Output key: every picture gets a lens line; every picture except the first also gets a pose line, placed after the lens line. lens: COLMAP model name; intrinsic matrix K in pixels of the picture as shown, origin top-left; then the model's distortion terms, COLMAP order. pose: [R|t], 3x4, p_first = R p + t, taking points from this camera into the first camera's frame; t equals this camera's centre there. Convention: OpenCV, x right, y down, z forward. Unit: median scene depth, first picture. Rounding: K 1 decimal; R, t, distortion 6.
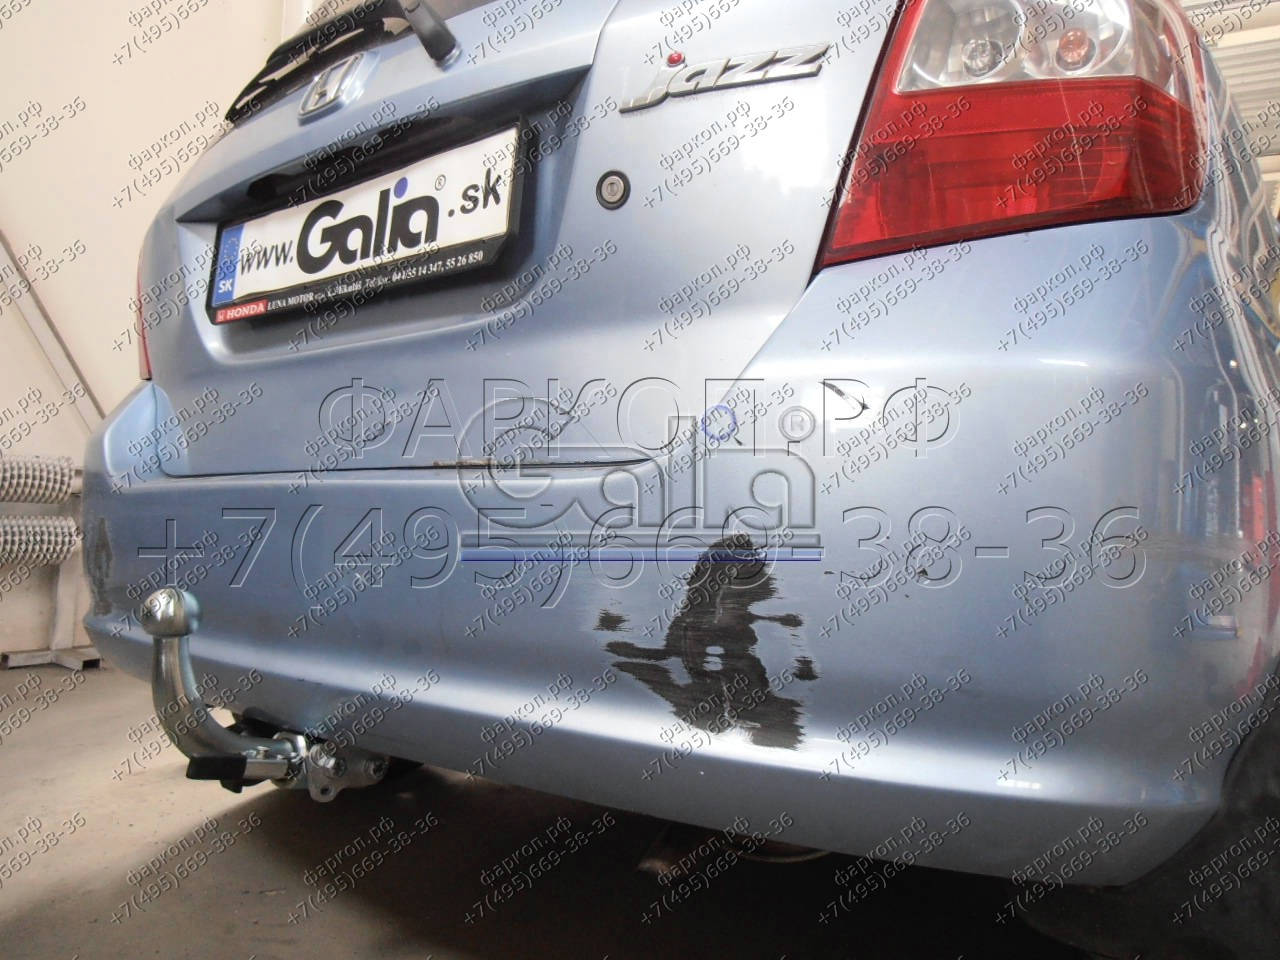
lens RADIAL K [[874.3, 0, 639.6], [0, 874.3, 479.6], [0, 0, 1]] dist [-0.009044, 0.005715]
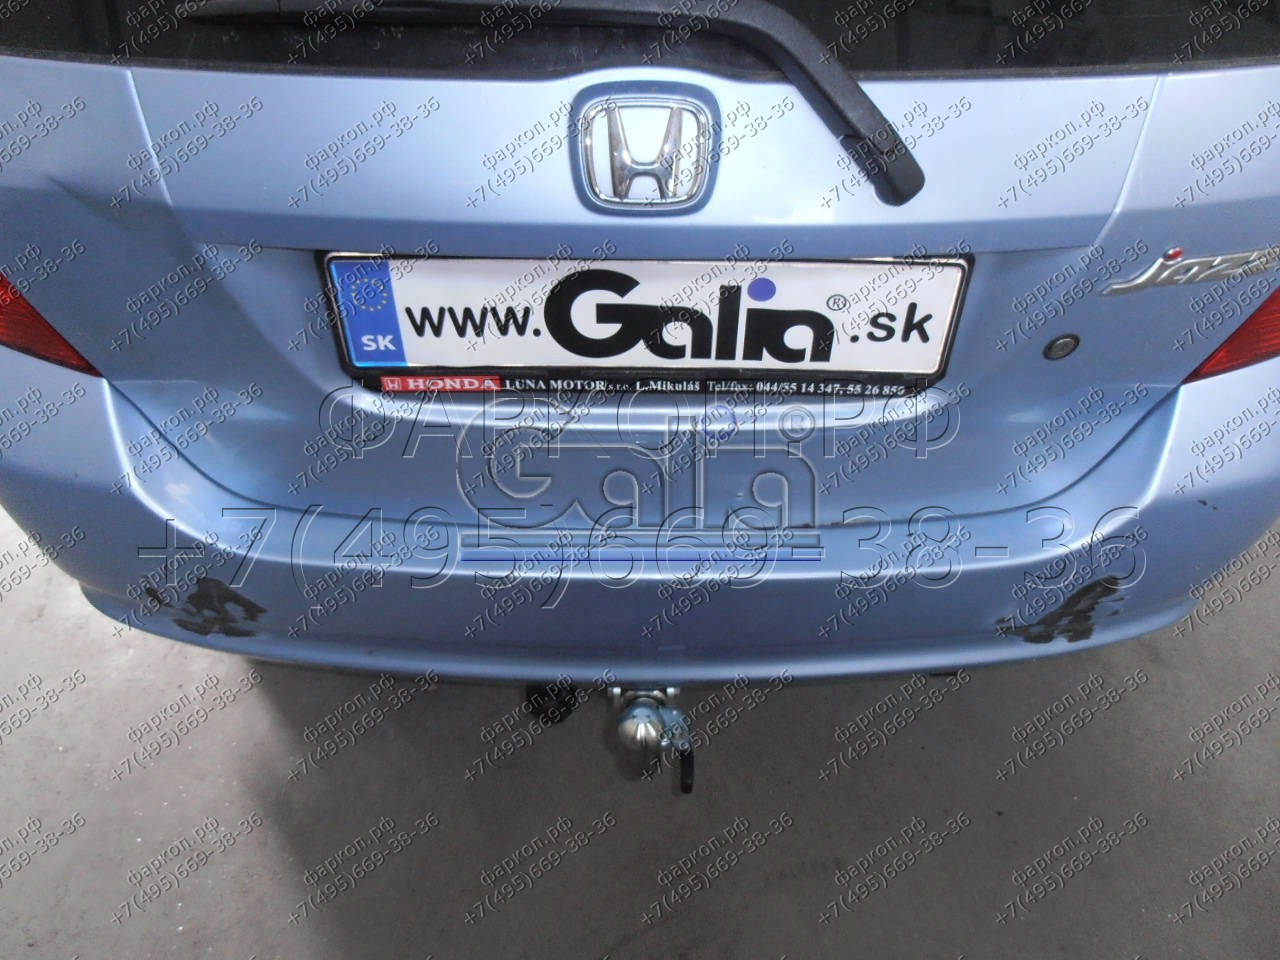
lens RADIAL K [[874.3, 0, 641.6], [0, 874.3, 479.0], [0, 0, 1]] dist [-0.009044, 0.005715]
pose [[0.808691, -0.423665, 0.408078, -0.862806], [-0.014140, 0.679533, 0.733509, -0.906508], [-0.588064, -0.598952, 0.543541, 0.570769]]
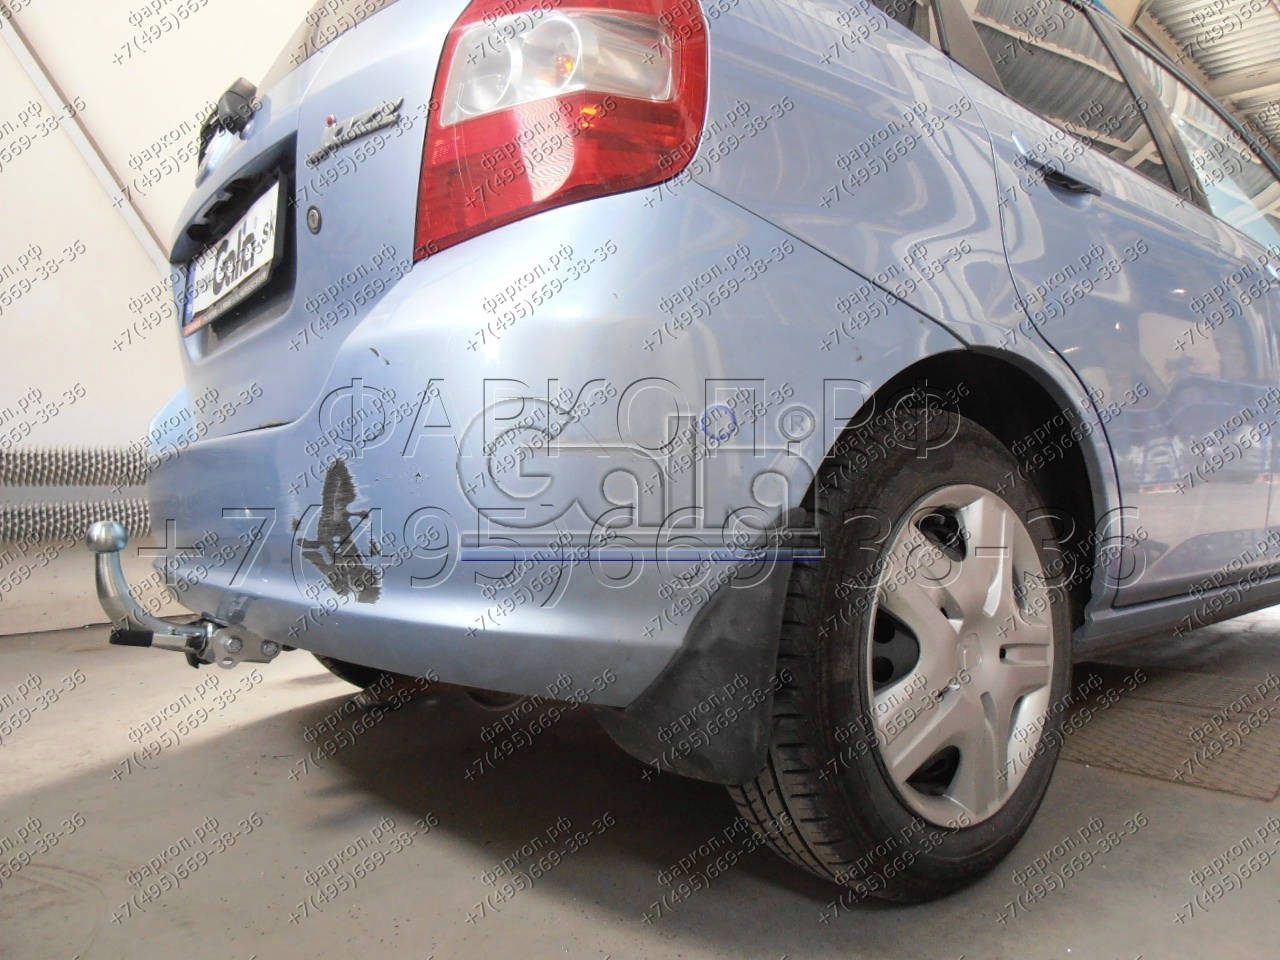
lens RADIAL K [[874.3, 0, 641.4], [0, 874.3, 480.7], [0, 0, 1]] dist [-0.009044, 0.005715]
pose [[0.965443, -0.050282, -0.255719, 0.734984], [0.060141, 0.997712, 0.030877, 0.065158], [0.253582, -0.045189, 0.966258, -0.207877]]
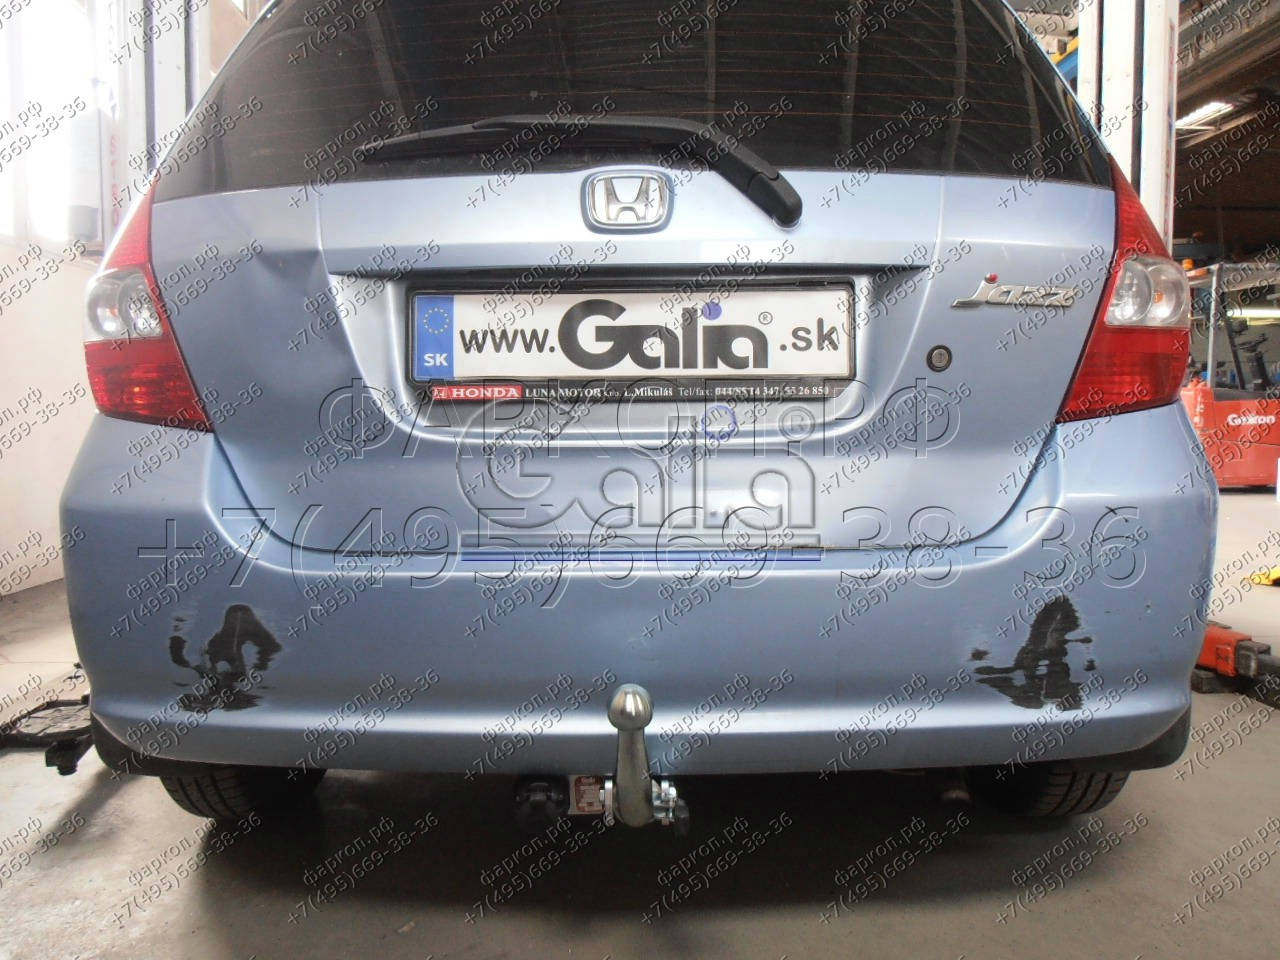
lens RADIAL K [[874.3, 0, 639.4], [0, 874.3, 480.2], [0, 0, 1]] dist [-0.009044, 0.005715]
pose [[0.816466, -0.076464, 0.572308, -1.157824], [0.000496, 0.991285, 0.131734, -0.293648], [-0.577393, -0.107272, 0.809389, 0.092106]]
